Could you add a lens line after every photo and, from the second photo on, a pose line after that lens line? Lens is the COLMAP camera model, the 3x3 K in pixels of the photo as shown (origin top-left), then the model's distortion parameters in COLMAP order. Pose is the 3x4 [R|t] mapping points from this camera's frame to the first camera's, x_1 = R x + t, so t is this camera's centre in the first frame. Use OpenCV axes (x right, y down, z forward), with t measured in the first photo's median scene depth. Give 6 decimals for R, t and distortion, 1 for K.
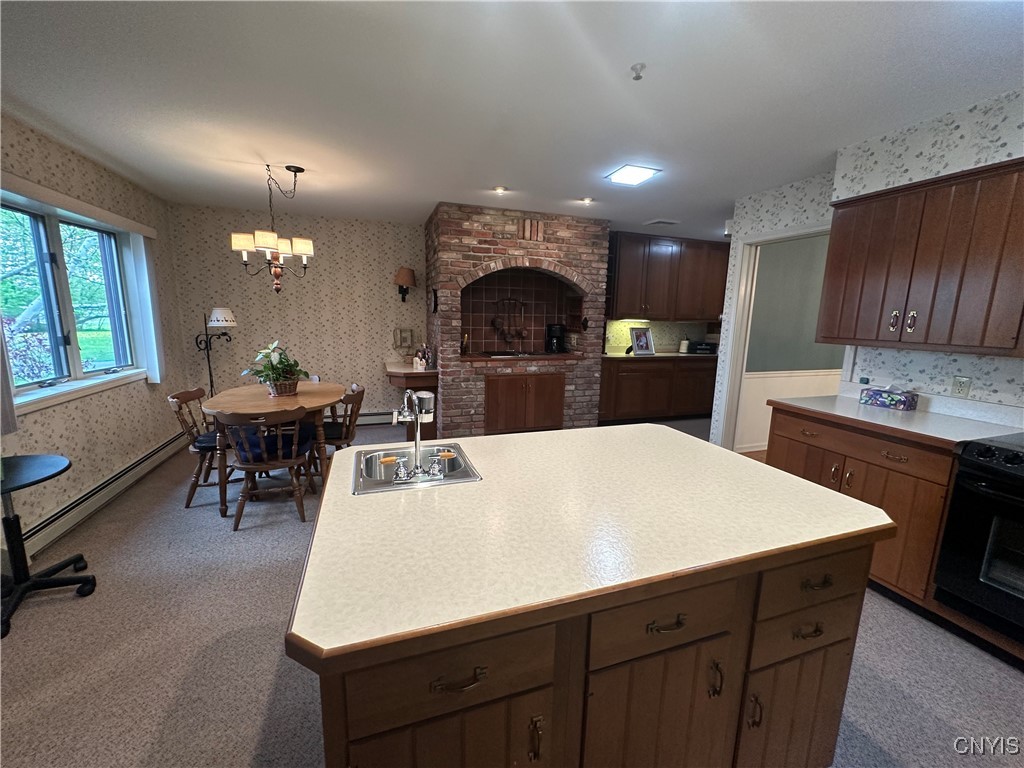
lens RADIAL K [[410.4, 0, 512.0], [0, 410.4, 384.0], [0, 0, 1]] dist [-0.000987, -0.000073]
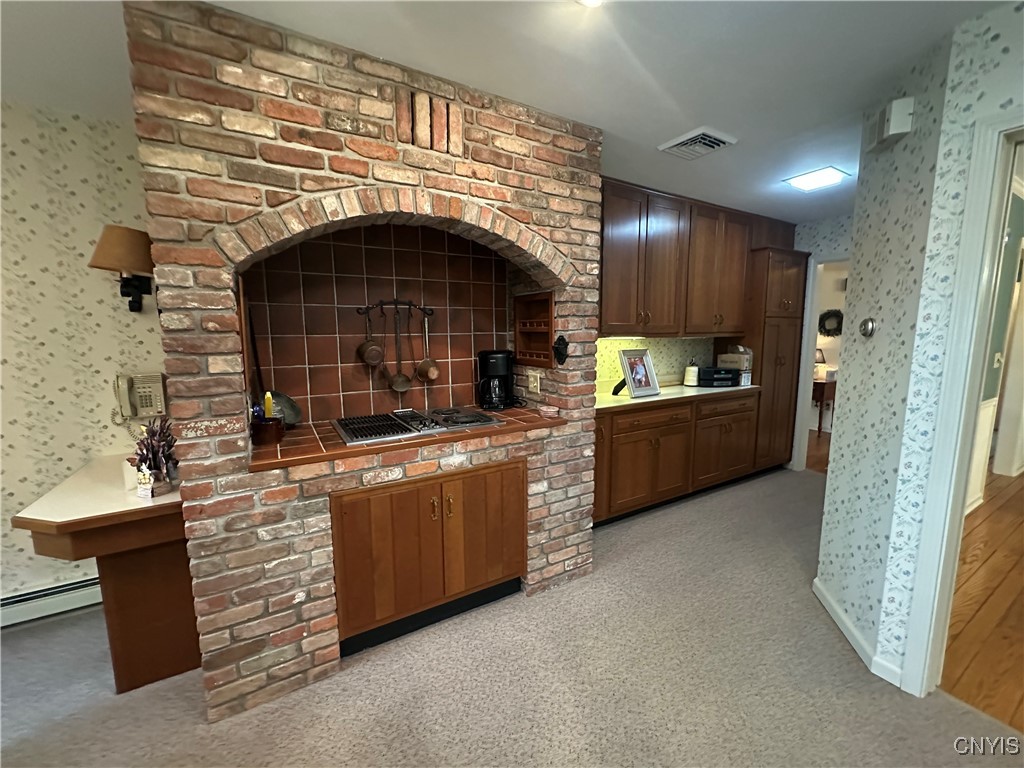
lens RADIAL K [[410.4, 0, 512.0], [0, 410.4, 384.0], [0, 0, 1]] dist [-0.000987, -0.000073]
pose [[0.979061, -0.053685, 0.196359, 0.028627], [0.061549, 0.997519, -0.034163, -0.096451], [-0.194038, 0.045533, 0.979937, 0.562864]]
